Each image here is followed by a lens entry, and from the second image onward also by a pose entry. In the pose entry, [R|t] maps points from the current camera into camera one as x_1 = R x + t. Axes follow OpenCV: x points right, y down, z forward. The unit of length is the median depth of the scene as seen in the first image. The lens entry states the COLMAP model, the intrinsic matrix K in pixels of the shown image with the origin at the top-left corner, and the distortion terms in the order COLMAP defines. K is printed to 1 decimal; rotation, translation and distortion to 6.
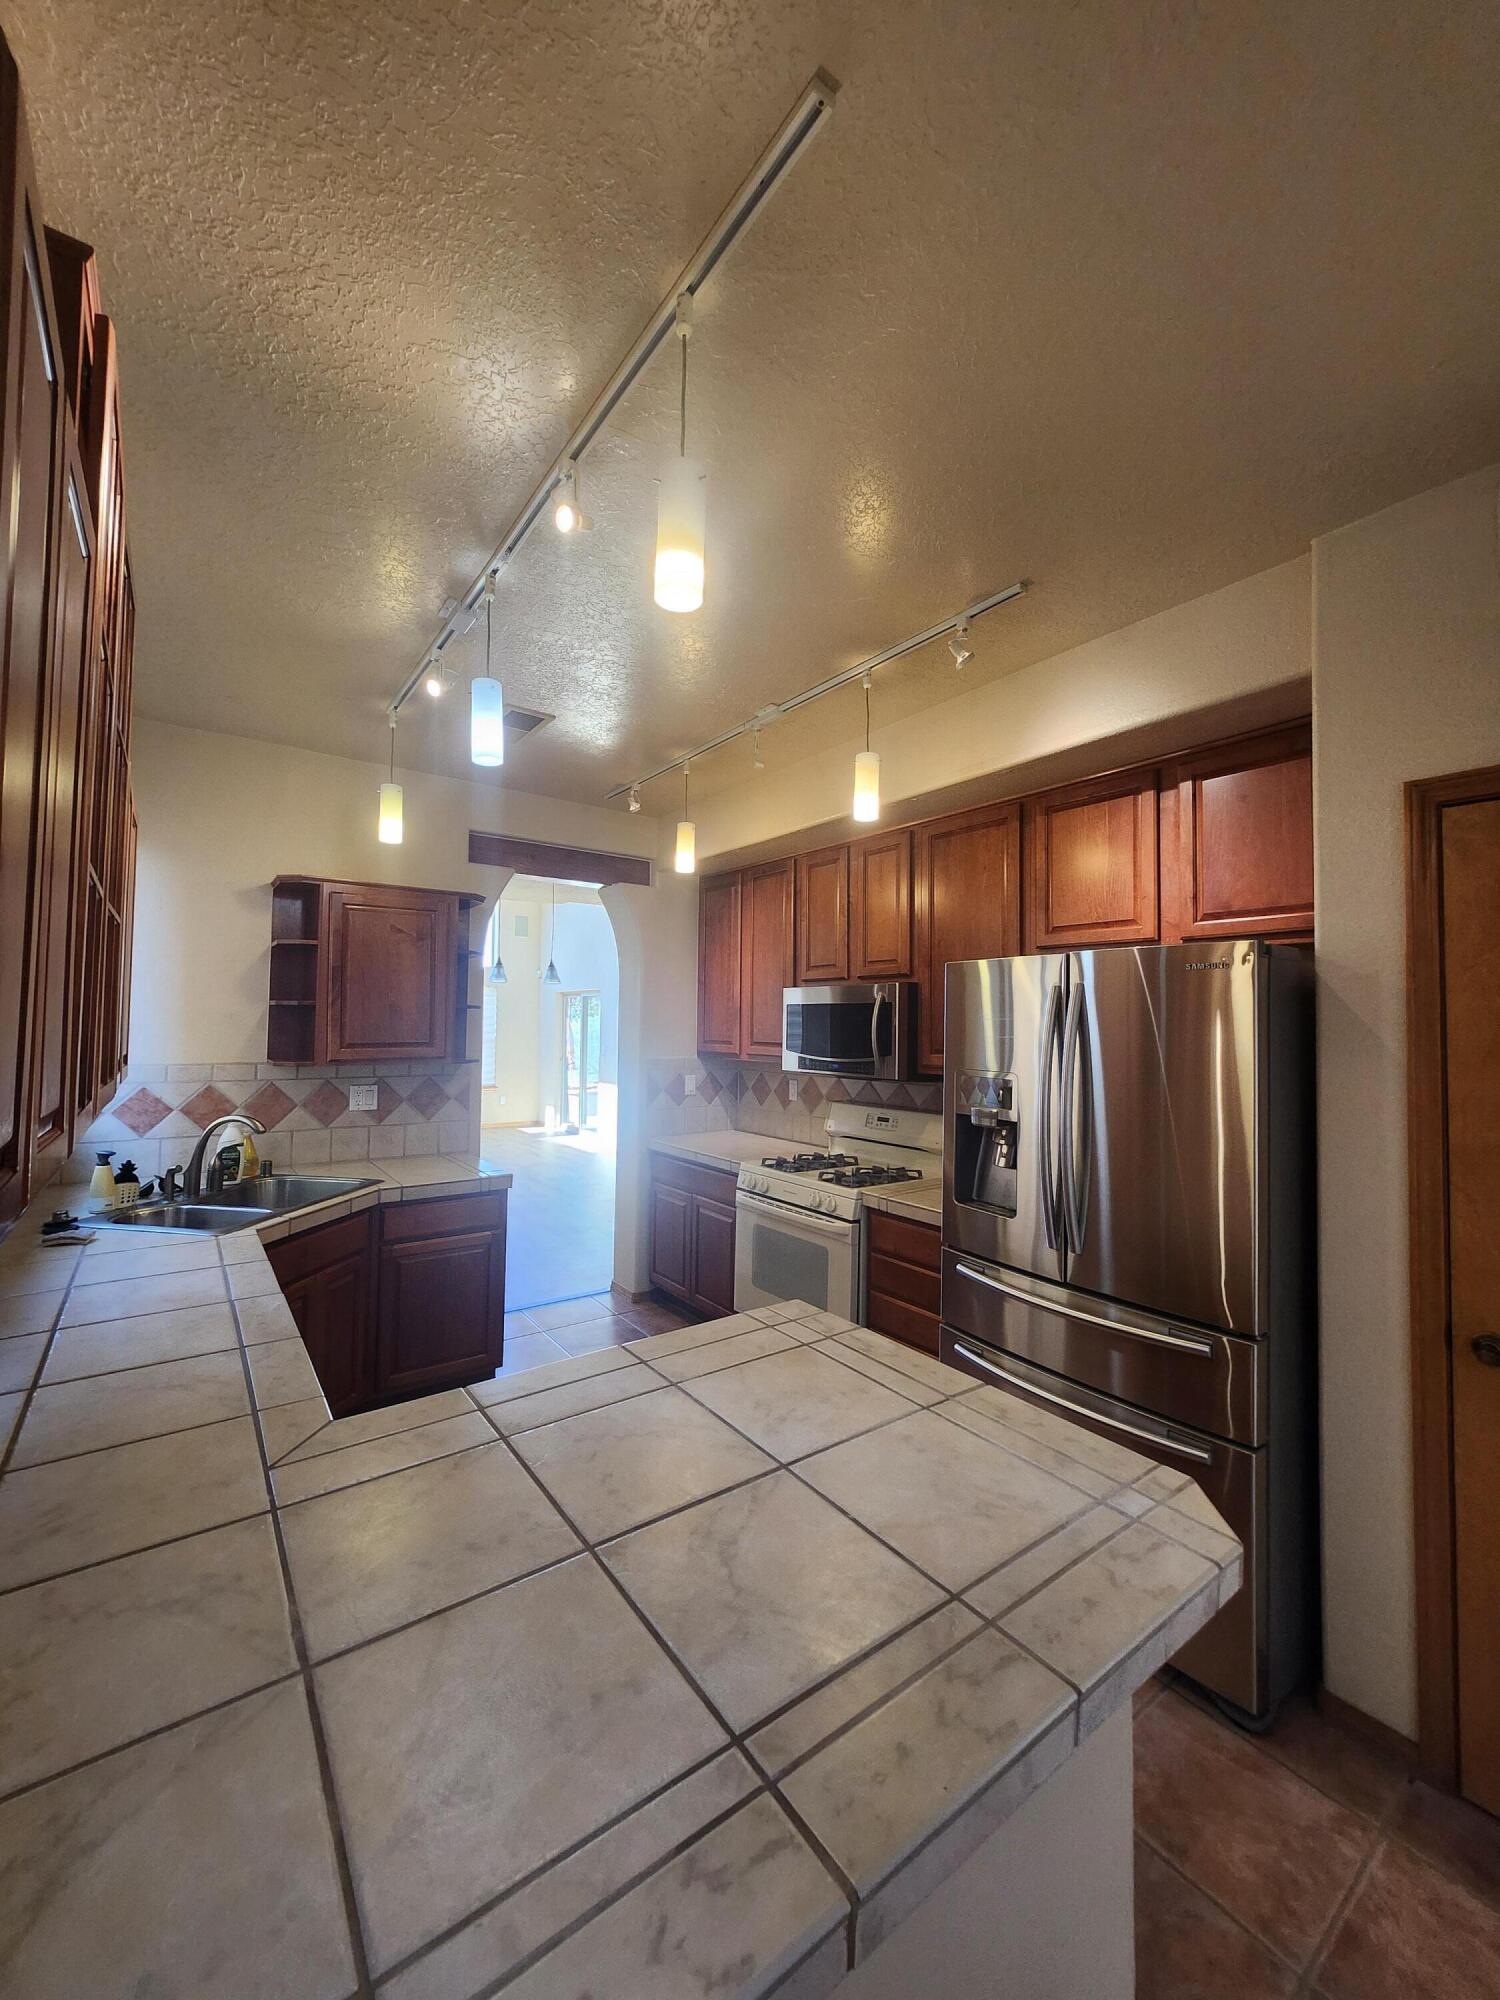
lens RADIAL K [[786.7, 0, 741.2], [0, 786.7, 995.8], [0, 0, 1]] dist [-0.003168, 0.001933]
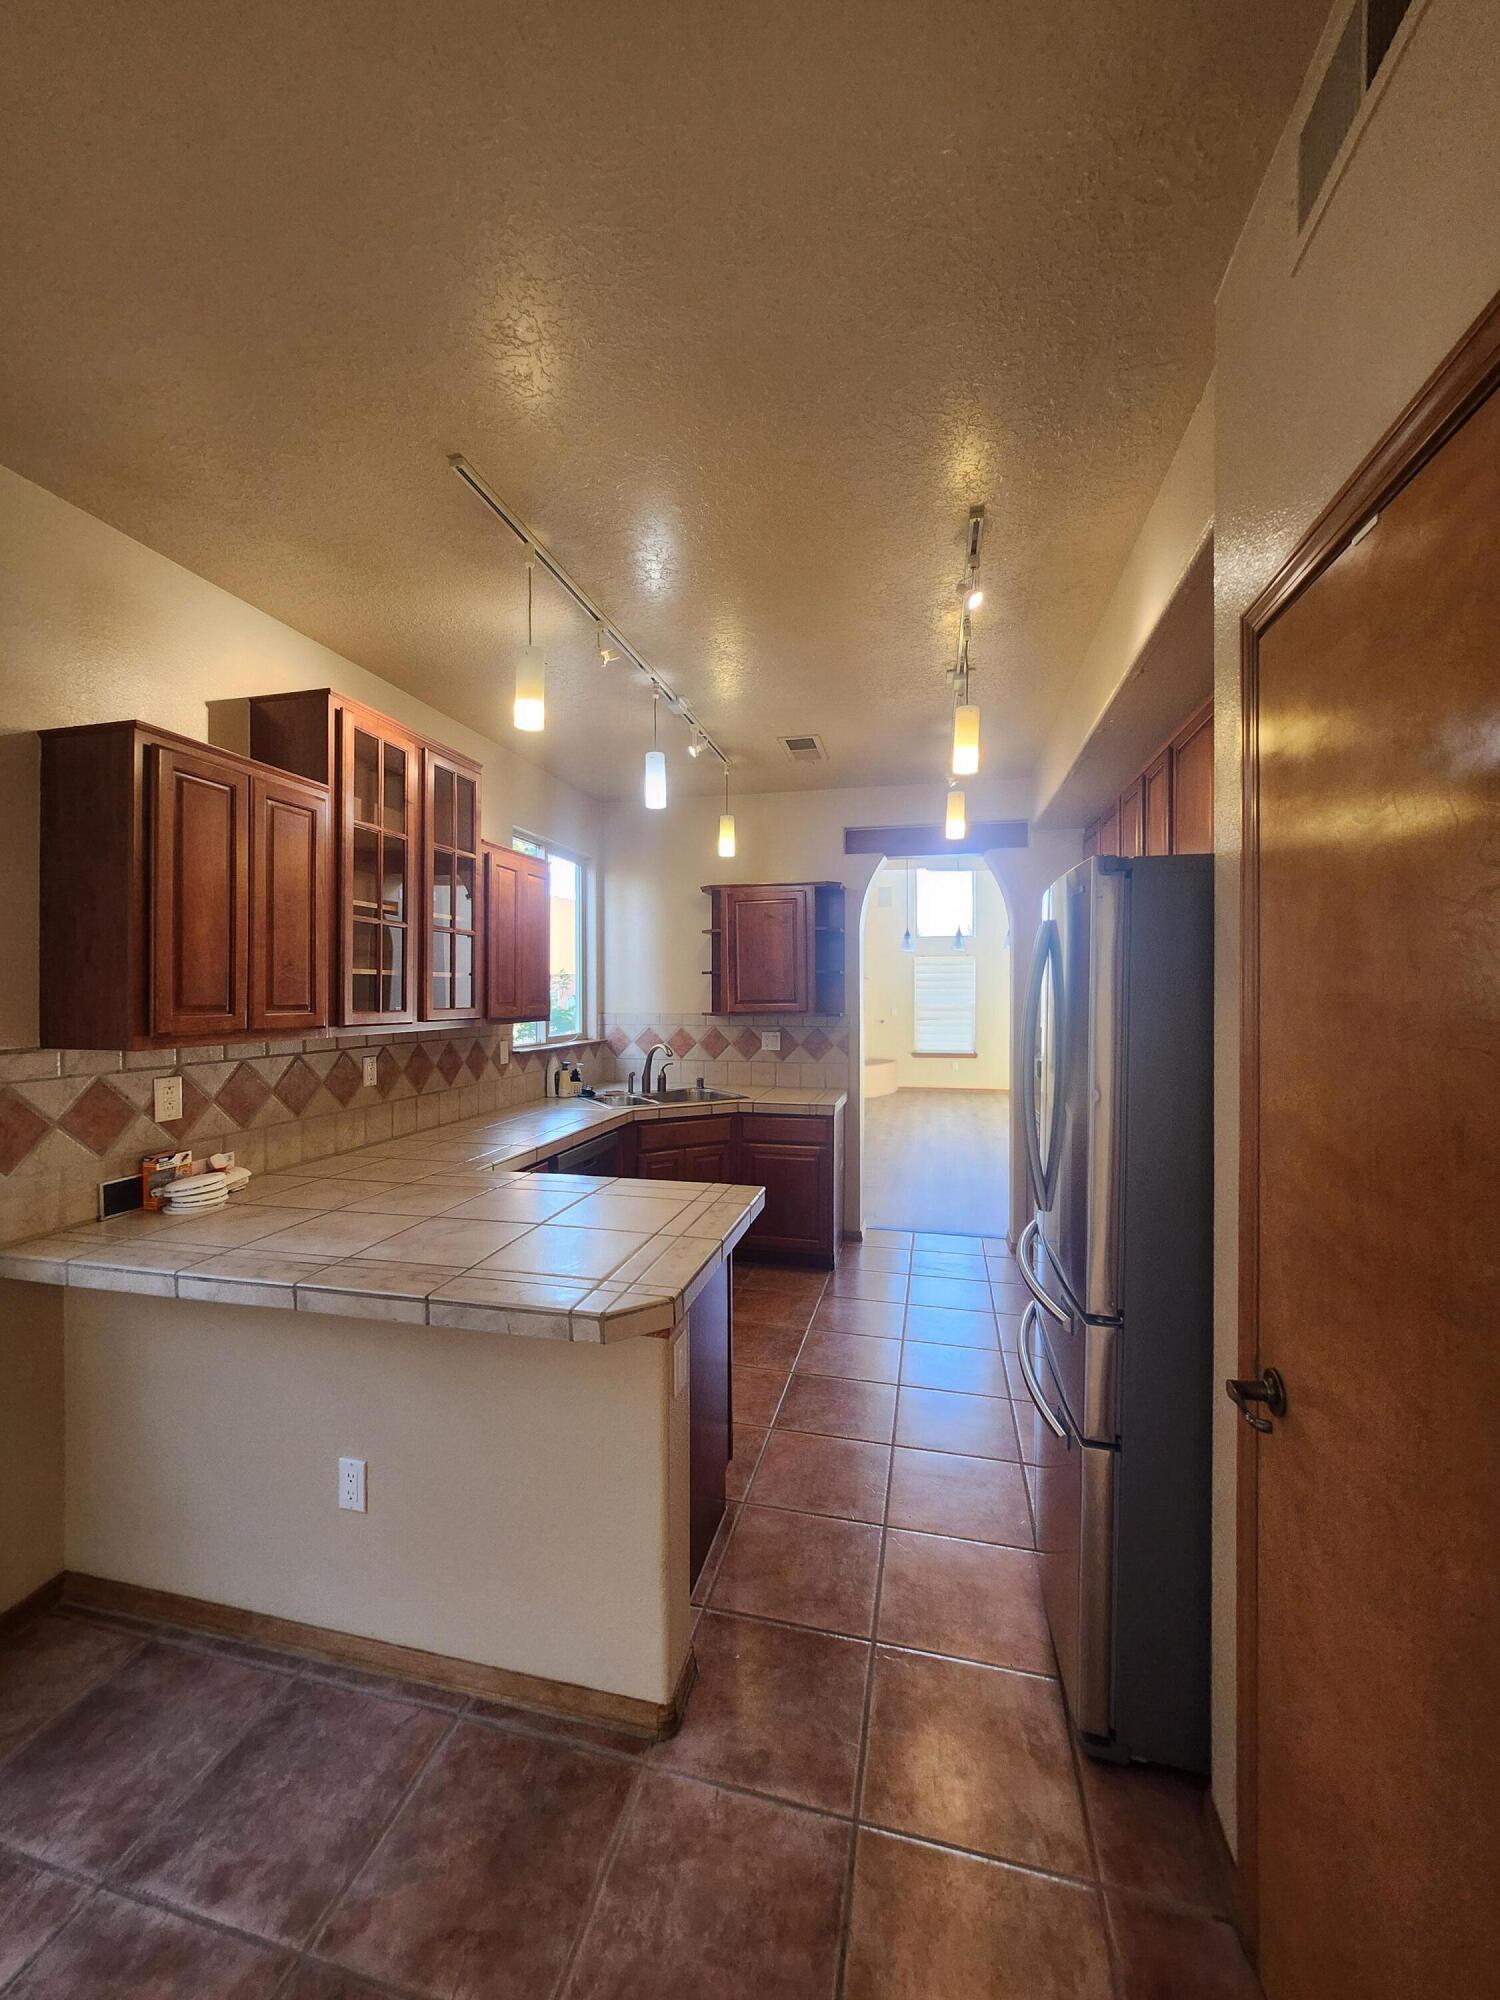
lens RADIAL K [[786.7, 0, 736.3], [0, 786.7, 997.5], [0, 0, 1]] dist [-0.003168, 0.001933]
pose [[0.648631, -0.007402, -0.761067, 0.544534], [0.036790, 0.999089, 0.021637, 0.022789], [0.760213, -0.042034, 0.648313, 0.071129]]
